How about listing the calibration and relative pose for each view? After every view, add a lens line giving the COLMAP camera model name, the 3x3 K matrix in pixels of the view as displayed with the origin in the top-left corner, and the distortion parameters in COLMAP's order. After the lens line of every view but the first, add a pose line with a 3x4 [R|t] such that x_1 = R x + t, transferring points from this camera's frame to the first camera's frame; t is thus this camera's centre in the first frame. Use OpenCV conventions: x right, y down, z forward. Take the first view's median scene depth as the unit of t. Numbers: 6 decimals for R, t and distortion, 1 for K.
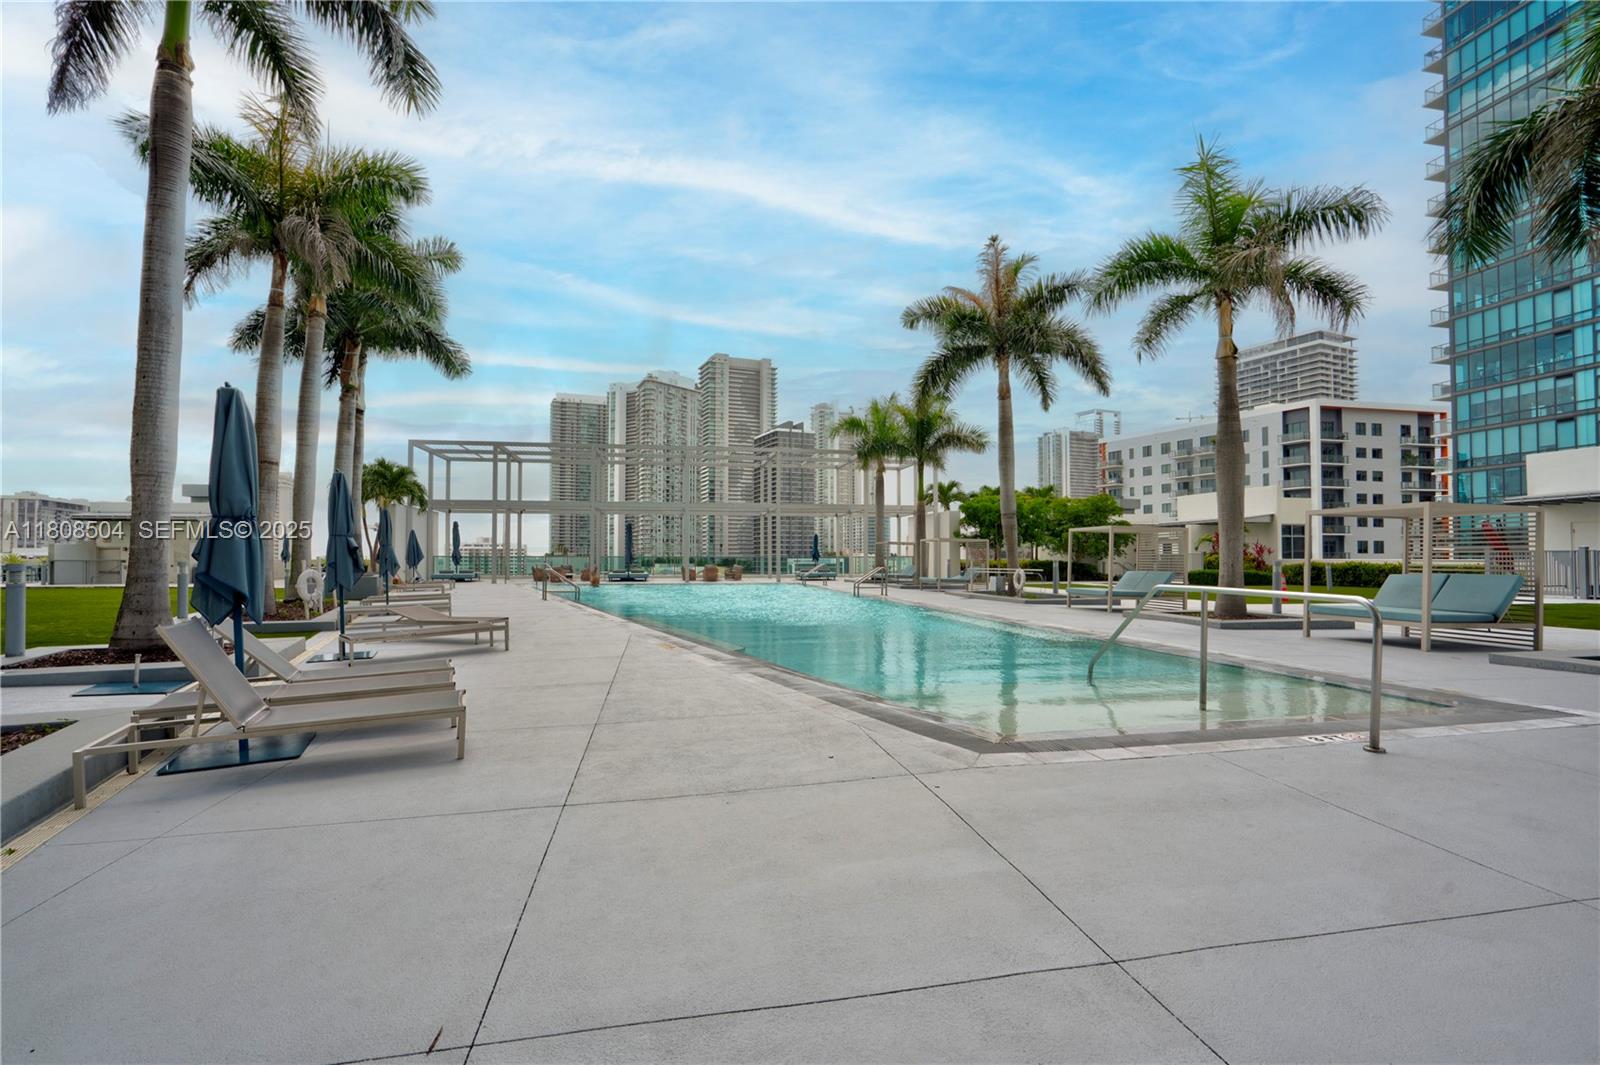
lens RADIAL K [[740.5, 0, 829.0], [0, 740.5, 521.4], [0, 0, 1]] dist [-0.023399, 0.008885]
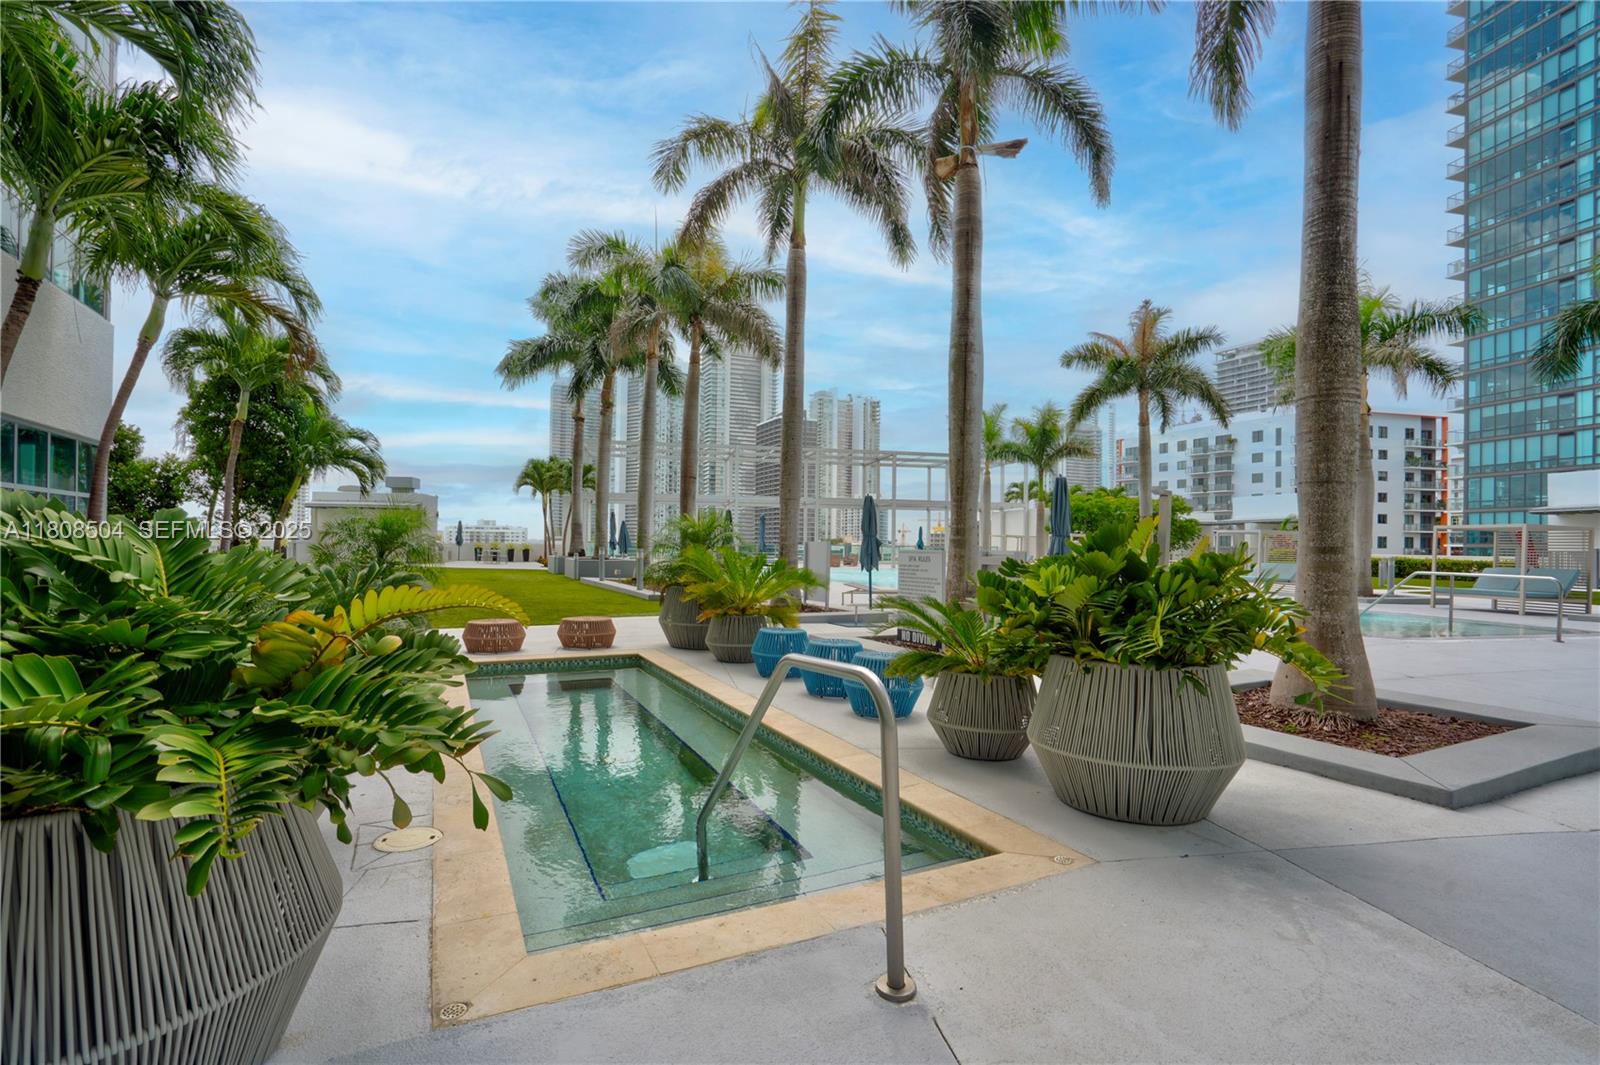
lens RADIAL K [[740.5, 0, 828.4], [0, 740.5, 521.2], [0, 0, 1]] dist [-0.023399, 0.008885]
pose [[0.999830, 0.012840, 0.013261, -0.127563], [-0.013075, 0.999756, 0.017793, -0.007182], [-0.013030, -0.017963, 0.999754, -0.102599]]
